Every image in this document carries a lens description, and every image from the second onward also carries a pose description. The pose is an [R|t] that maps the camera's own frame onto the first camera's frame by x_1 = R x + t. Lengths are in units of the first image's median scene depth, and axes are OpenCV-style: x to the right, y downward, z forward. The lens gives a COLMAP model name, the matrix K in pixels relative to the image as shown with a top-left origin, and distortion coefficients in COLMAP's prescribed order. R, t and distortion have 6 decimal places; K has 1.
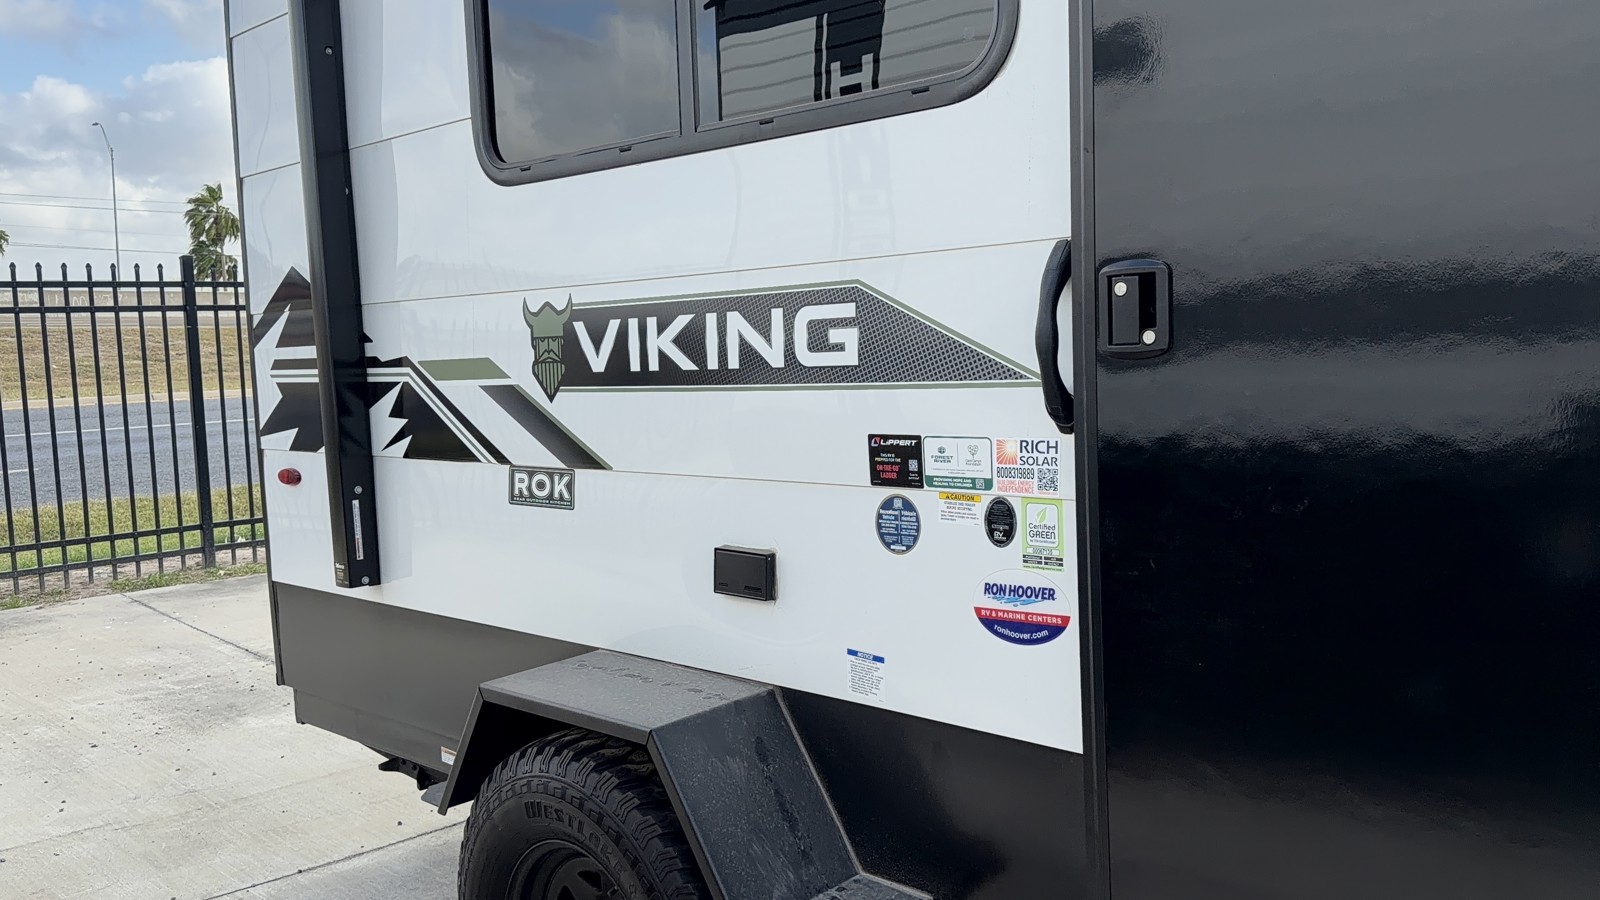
lens RADIAL K [[1340.4, 0, 798.1], [0, 1340.4, 452.9], [0, 0, 1]] dist [0.118938, -0.173328]
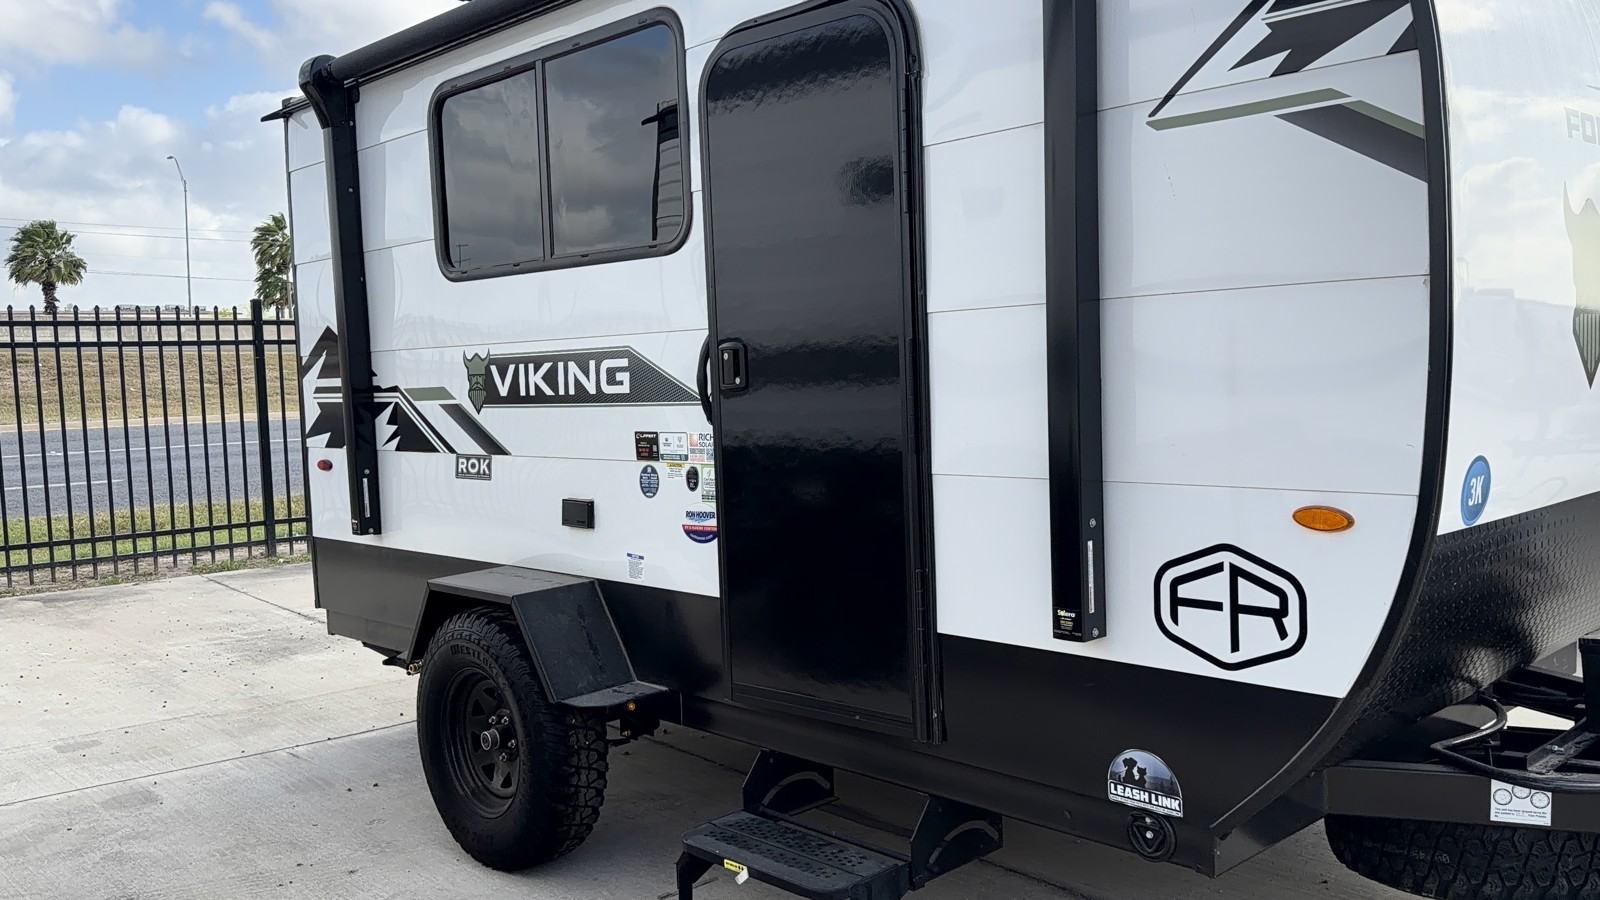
lens RADIAL K [[1340.4, 0, 798.1], [0, 1340.4, 452.9], [0, 0, 1]] dist [0.118938, -0.173328]
pose [[0.999212, 0.006202, -0.039199, 0.258118], [-0.006919, 0.999811, -0.018188, 0.034723], [0.039078, 0.018445, 0.999066, -0.594730]]
